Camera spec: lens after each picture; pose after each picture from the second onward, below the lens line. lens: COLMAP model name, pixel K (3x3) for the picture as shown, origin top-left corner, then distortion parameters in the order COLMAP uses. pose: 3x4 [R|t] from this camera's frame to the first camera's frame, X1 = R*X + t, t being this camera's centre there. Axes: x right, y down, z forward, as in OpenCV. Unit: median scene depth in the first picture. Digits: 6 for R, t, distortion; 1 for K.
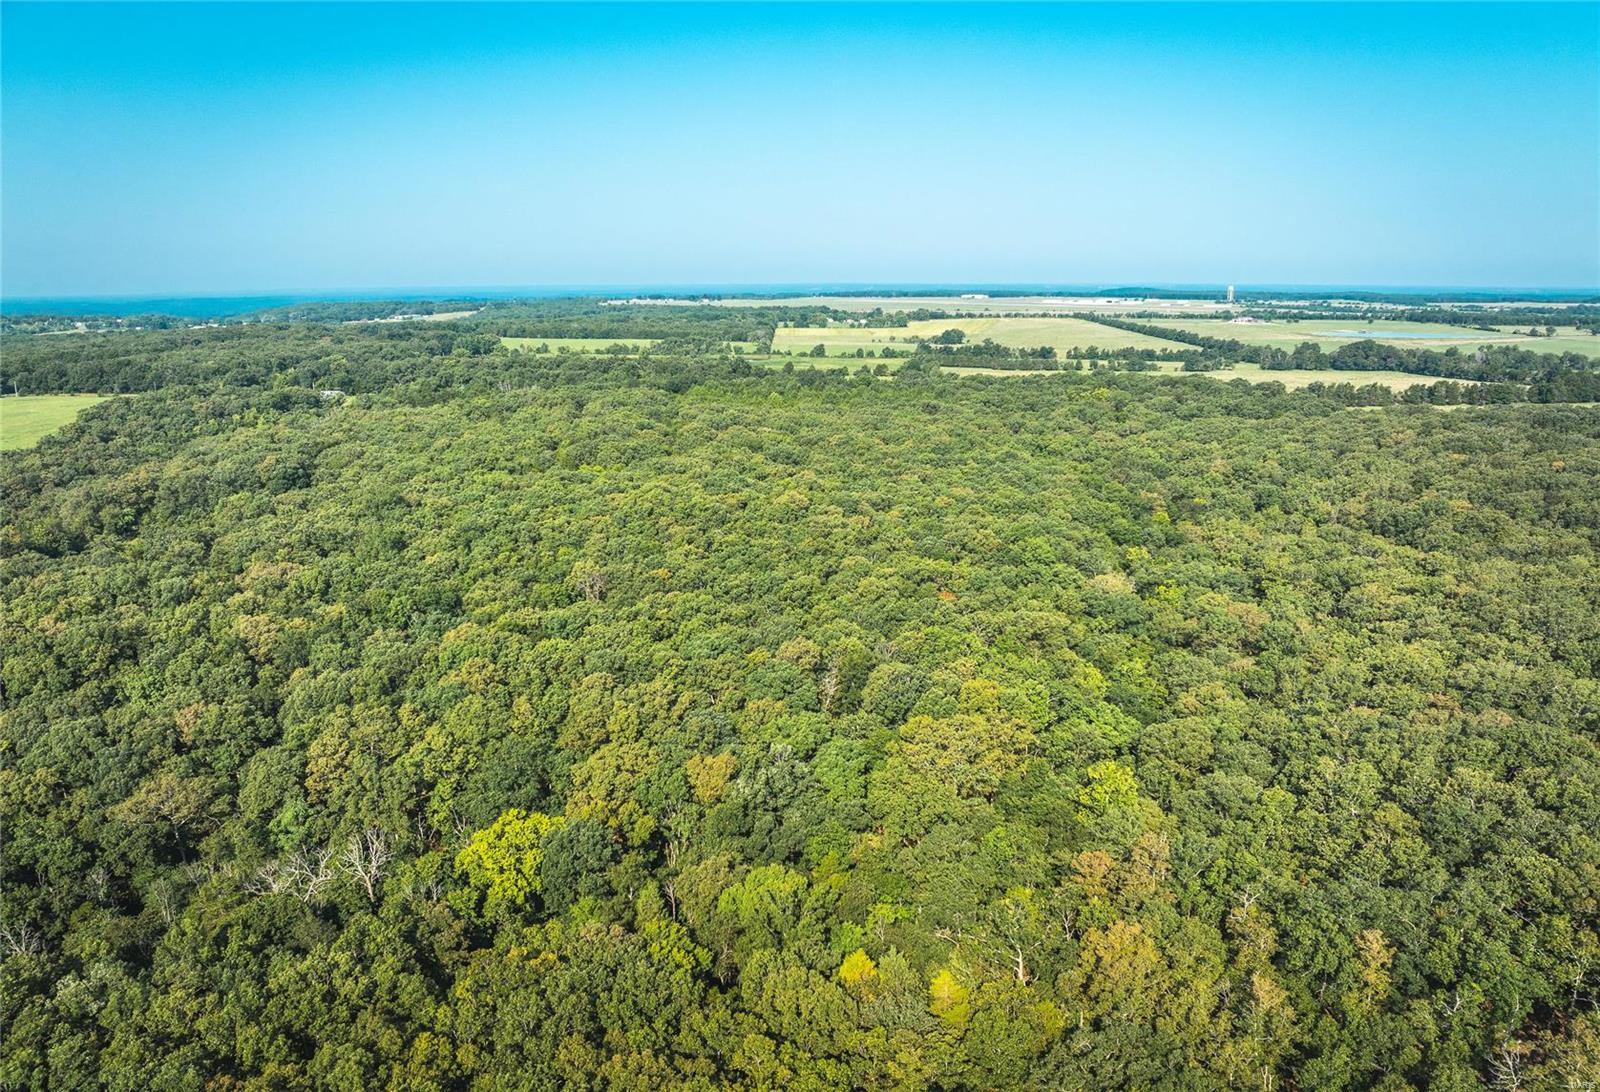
lens RADIAL K [[1131.9, 0, 798.0], [0, 1131.9, 541.7], [0, 0, 1]] dist [-0.050859, 0.008138]
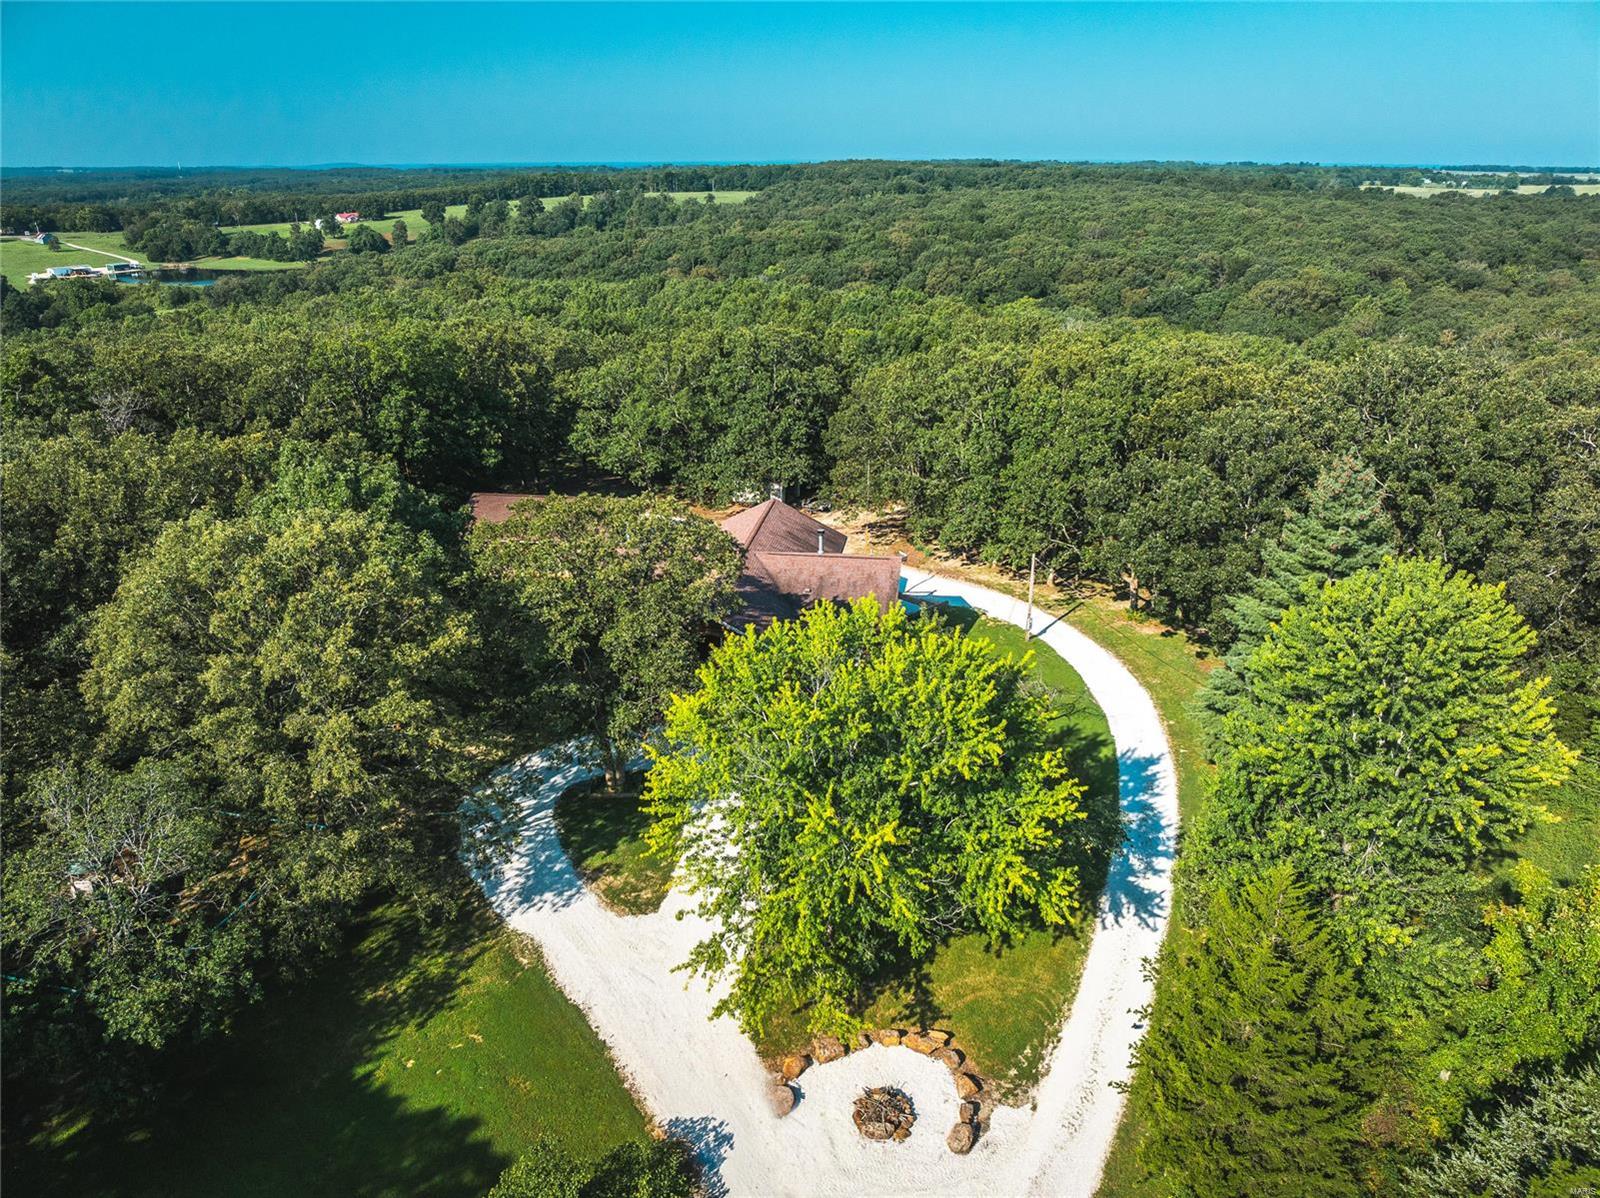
lens RADIAL K [[1117.8, 0, 805.6], [0, 1117.8, 598.1], [0, 0, 1]] dist [-0.058523, 0.018252]
pose [[0.883248, 0.177428, -0.434042, 0.075916], [-0.108266, 0.977802, 0.179391, 0.100264], [0.456236, -0.111455, 0.882851, -0.209576]]
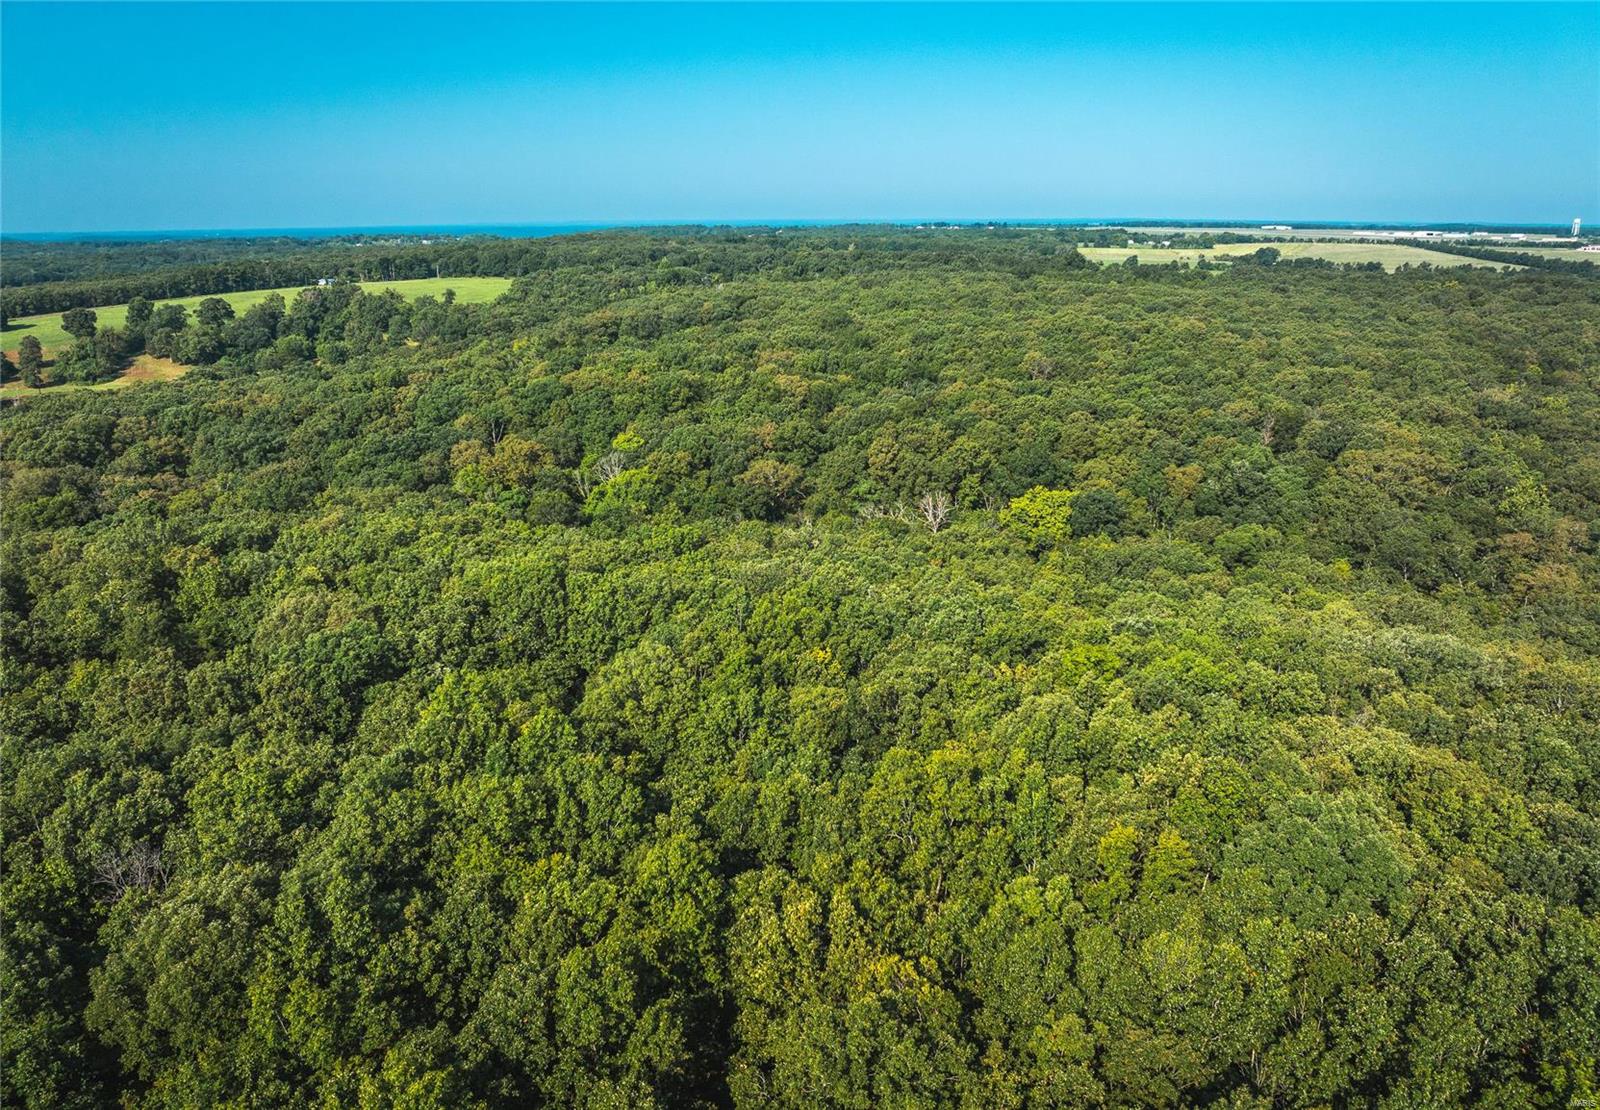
lens RADIAL K [[1122.3, 0, 799.4], [0, 1122.3, 555.5], [0, 0, 1]] dist [-0.040268, 0.006116]
pose [[0.972783, 0.067230, -0.221752, -0.051488], [-0.051801, 0.995861, 0.074683, 0.052917], [0.225855, -0.061163, 0.972239, -0.081805]]
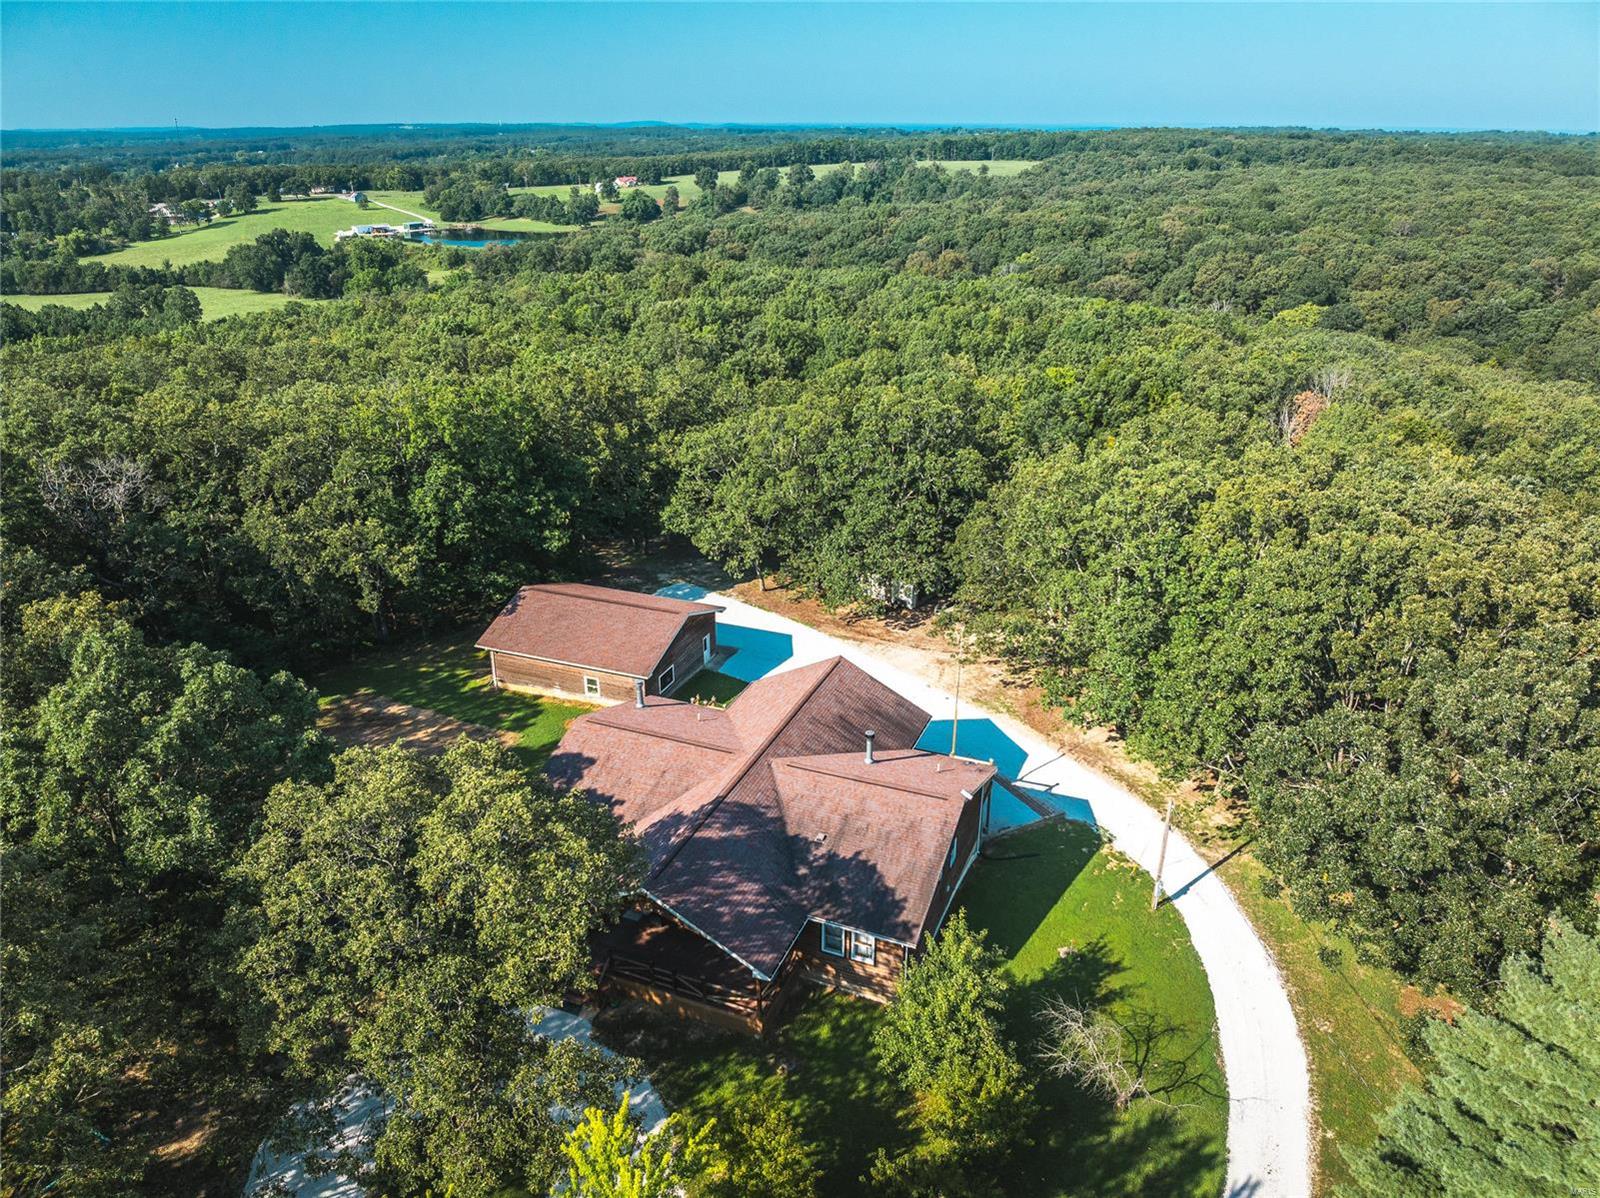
lens RADIAL K [[1117.8, 0, 802.5], [0, 1117.8, 596.1], [0, 0, 1]] dist [-0.058523, 0.018252]
pose [[0.741729, 0.269385, -0.614223, 0.072030], [-0.152113, 0.959497, 0.237124, 0.086773], [0.653222, -0.082451, 0.752664, -0.177671]]
